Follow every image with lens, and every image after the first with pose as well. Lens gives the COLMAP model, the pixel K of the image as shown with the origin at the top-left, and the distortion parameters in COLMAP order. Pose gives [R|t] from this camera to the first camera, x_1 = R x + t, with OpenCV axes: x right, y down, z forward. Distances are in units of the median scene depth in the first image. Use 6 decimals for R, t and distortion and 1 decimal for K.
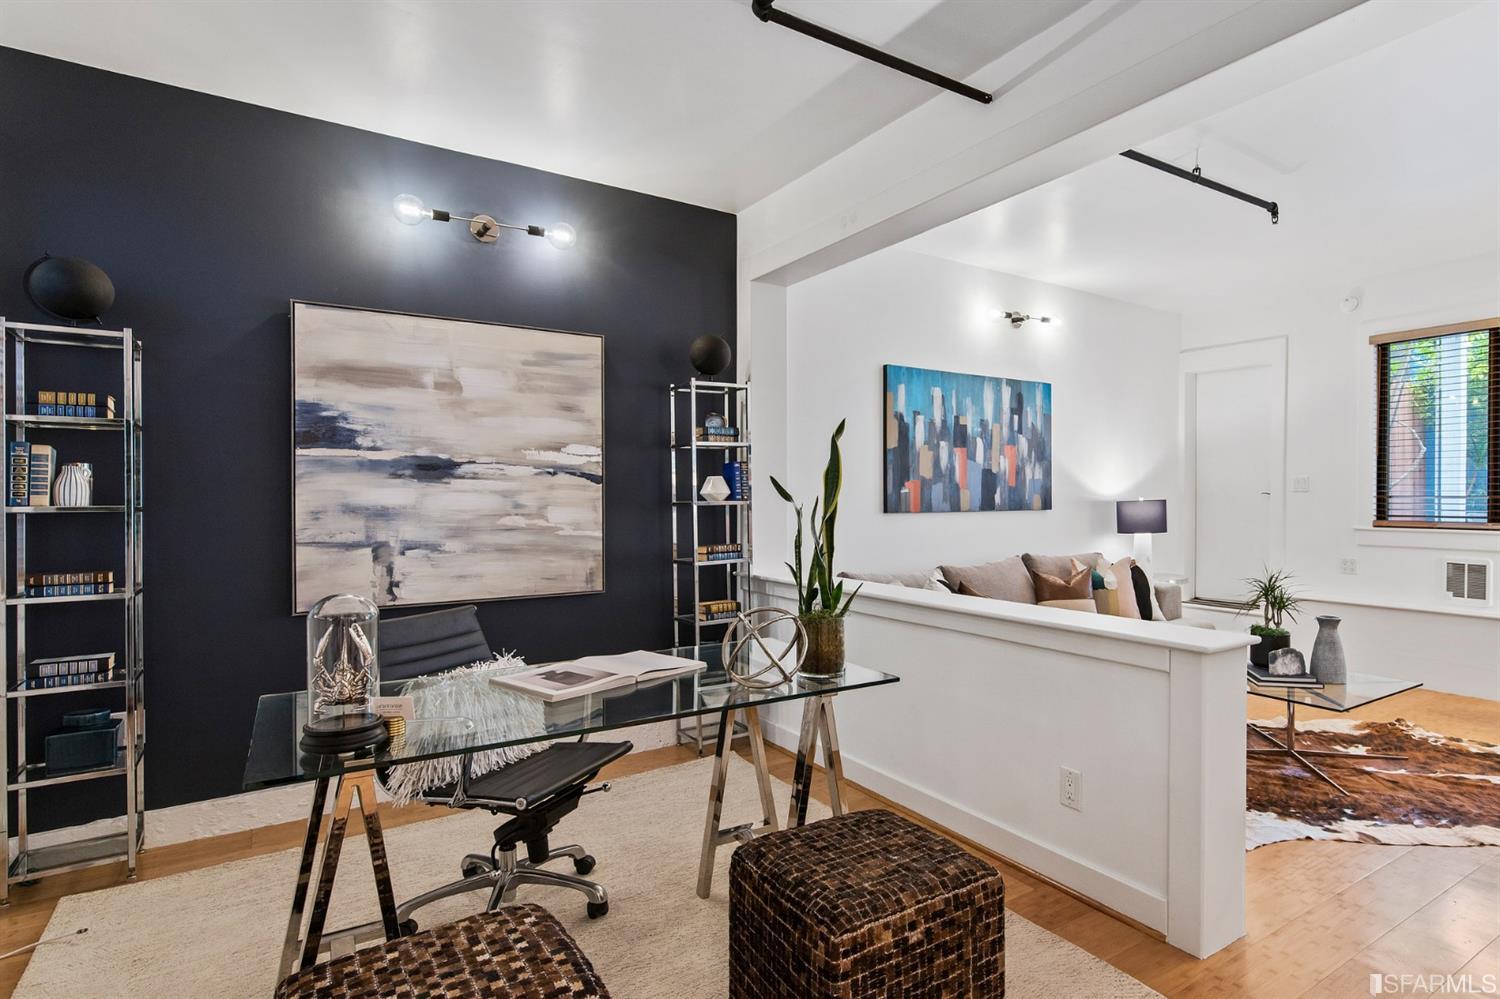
lens RADIAL K [[807.8, 0, 851.8], [0, 807.8, 499.7], [0, 0, 1]] dist [-0.000289, 0.001513]
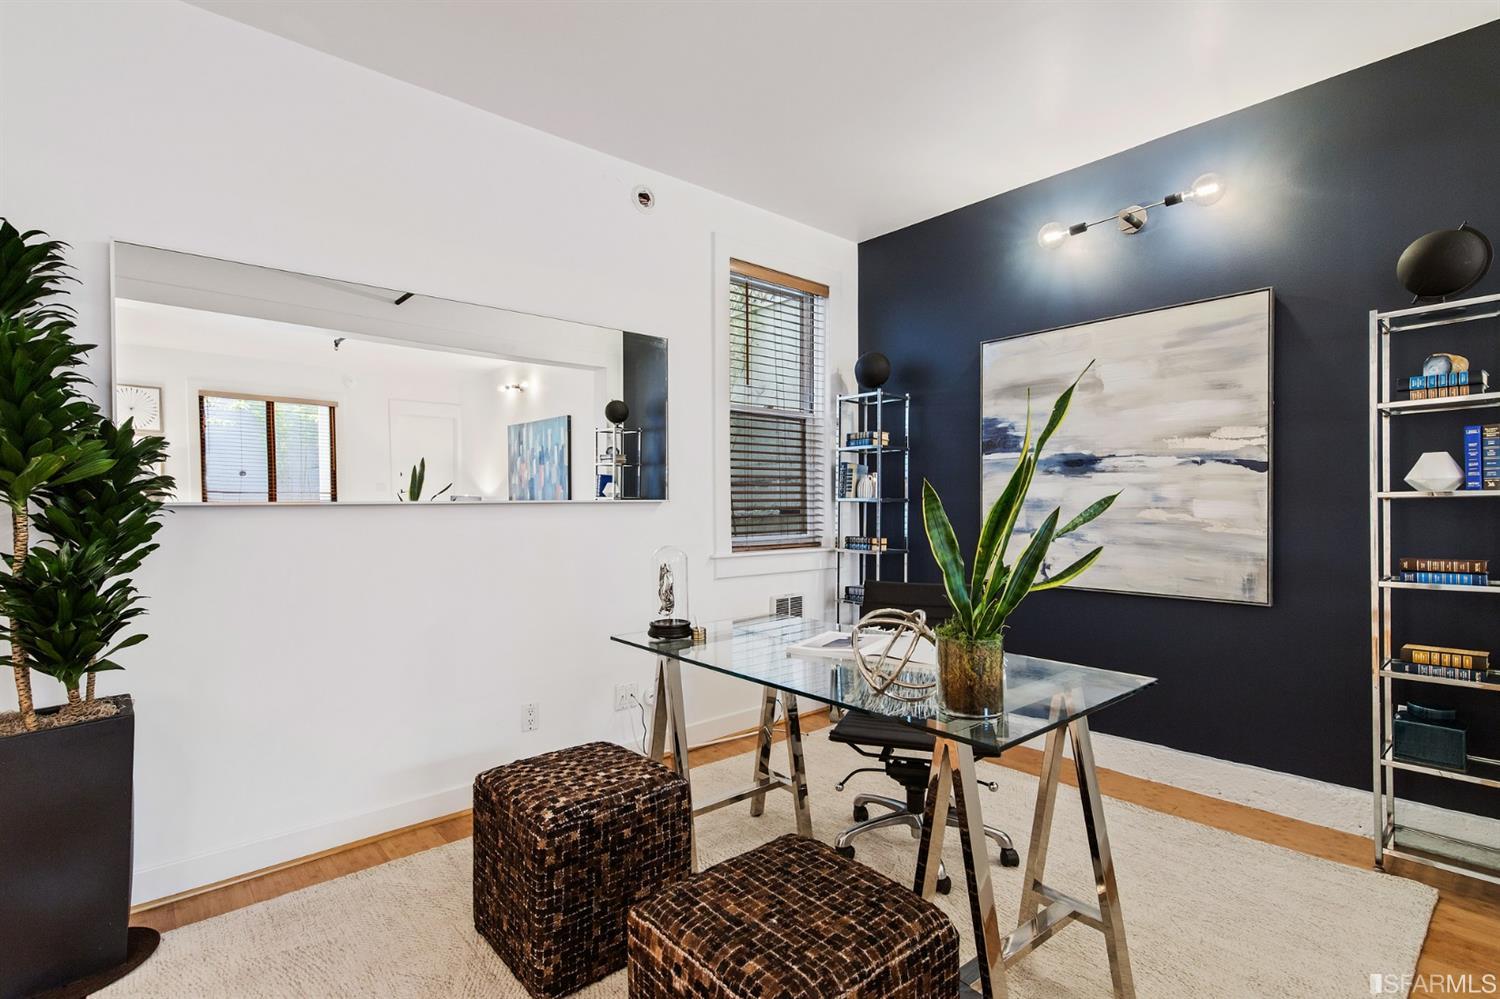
lens RADIAL K [[706.5, 0, 747.4], [0, 706.5, 511.2], [0, 0, 1]] dist [0.003105, 0.001160]
pose [[0.100225, 0.014595, -0.994858, 0.345588], [0.000779, 0.999891, 0.014747, 0.009058], [0.994965, -0.002253, 0.100202, 0.413706]]
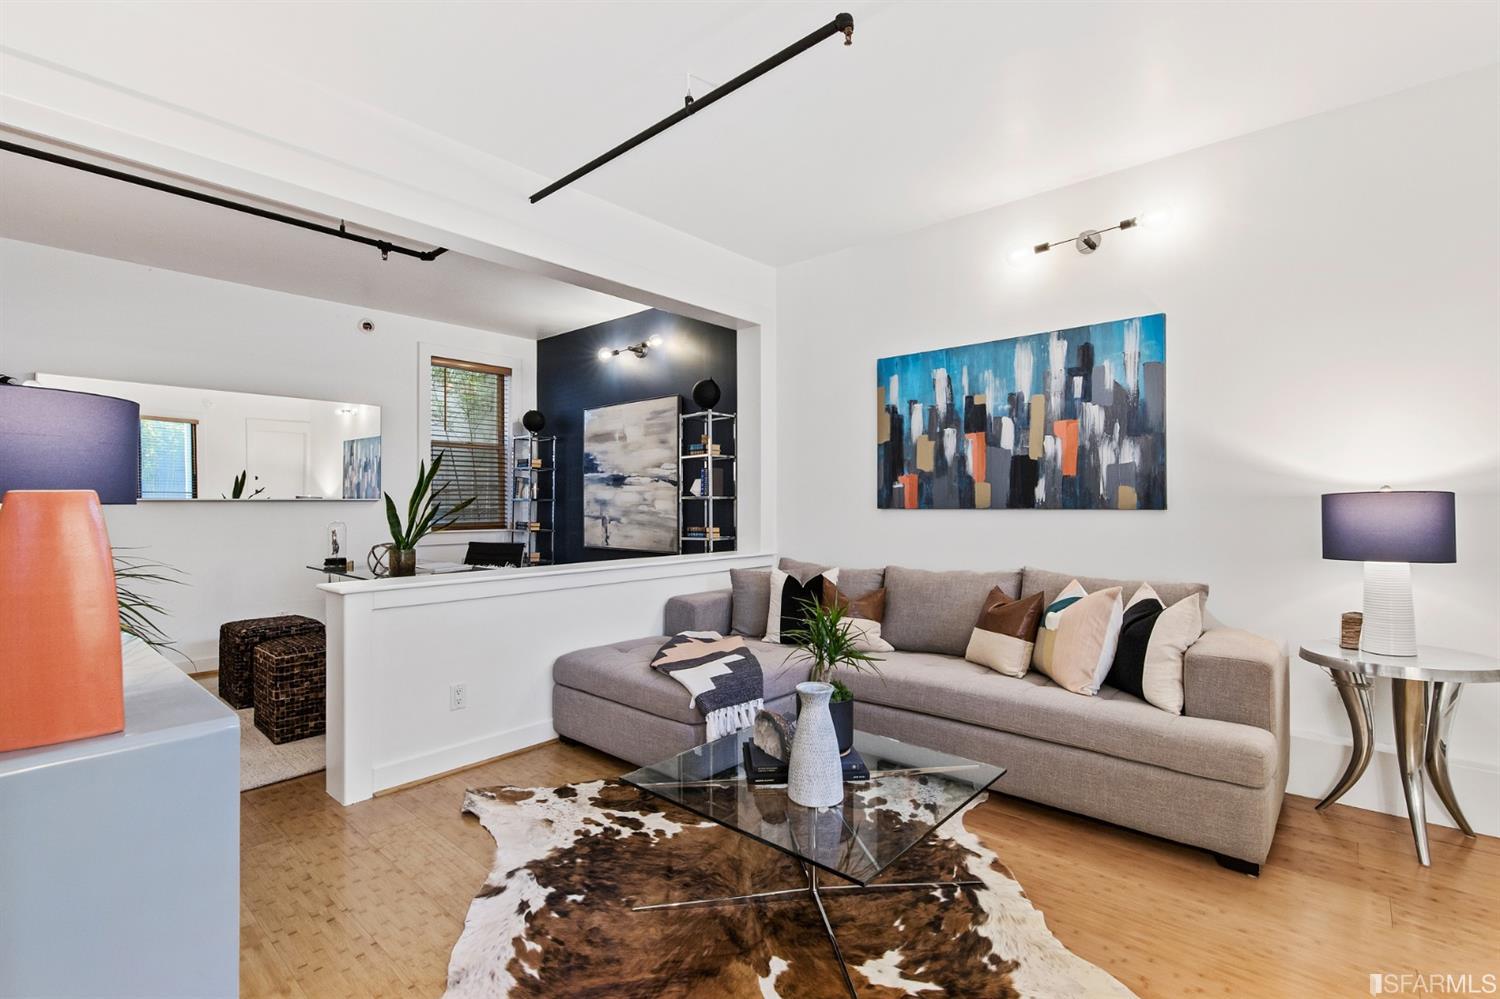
lens RADIAL K [[677.0, 0, 749.8], [0, 677.0, 501.3], [0, 0, 1]] dist [0.002914, -0.000288]
pose [[0.227445, -0.000830, -0.973791, 1.051577], [-0.004385, 0.999989, -0.001876, 0.012720], [0.973781, 0.004696, 0.227439, 0.839145]]
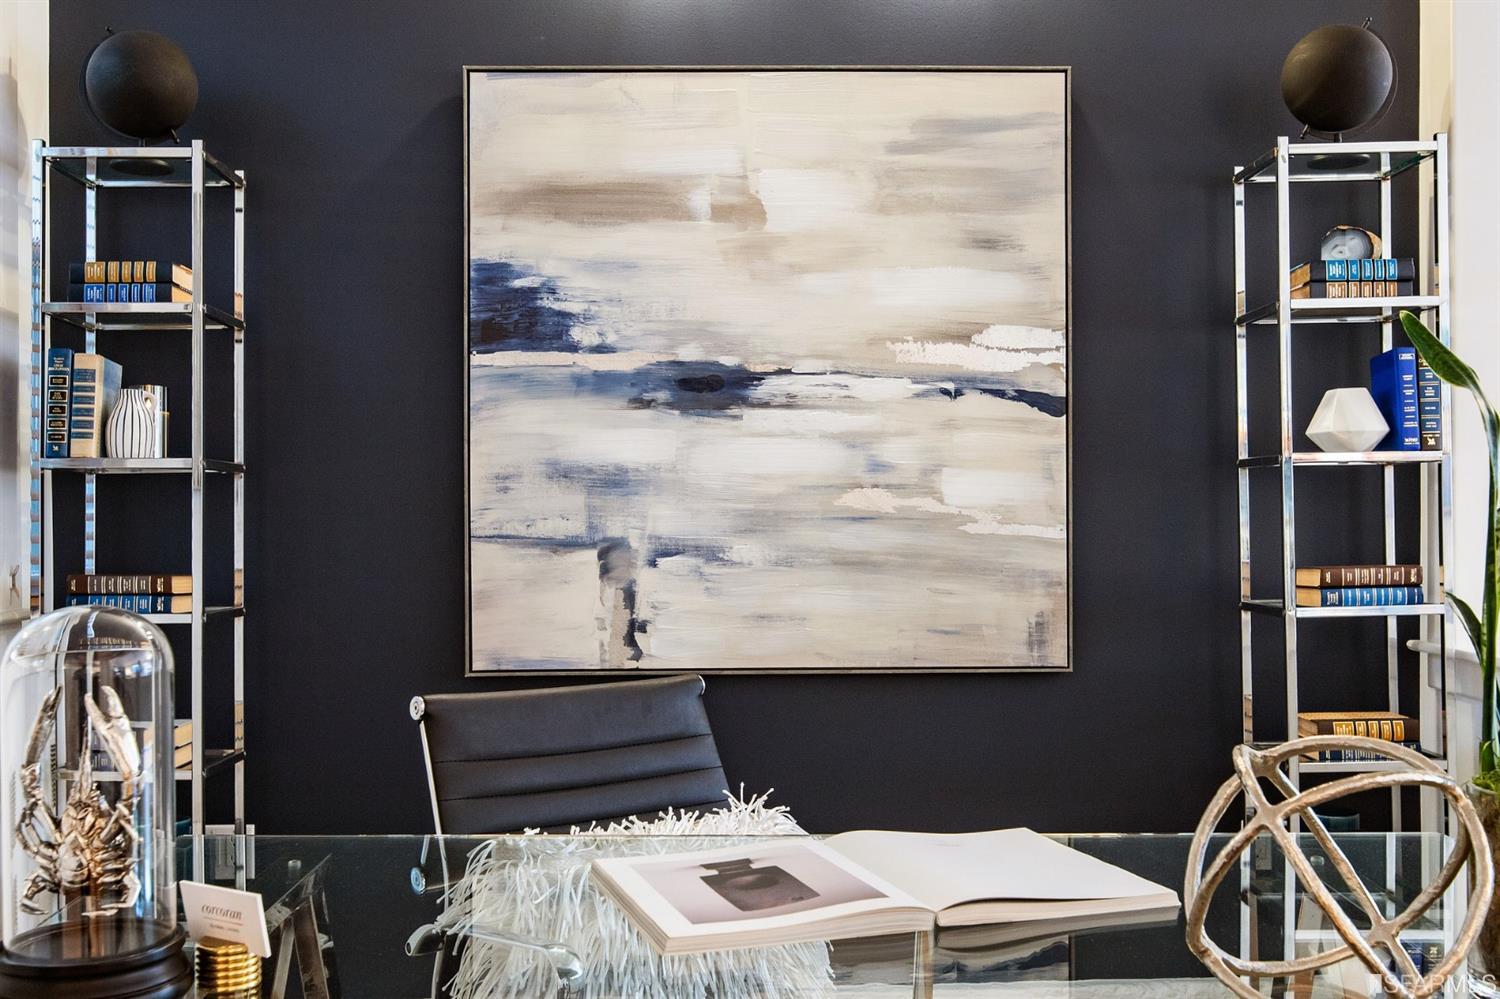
lens RADIAL K [[1561.1, 0, 746.9], [0, 1561.1, 498.5], [0, 0, 1]] dist [0.012749, 0.000000]
pose [[0.820846, -0.001449, -0.571148, 0.022534], [-0.000856, 0.999993, -0.003766, 0.027272], [0.571149, 0.003580, 0.820839, 0.230862]]
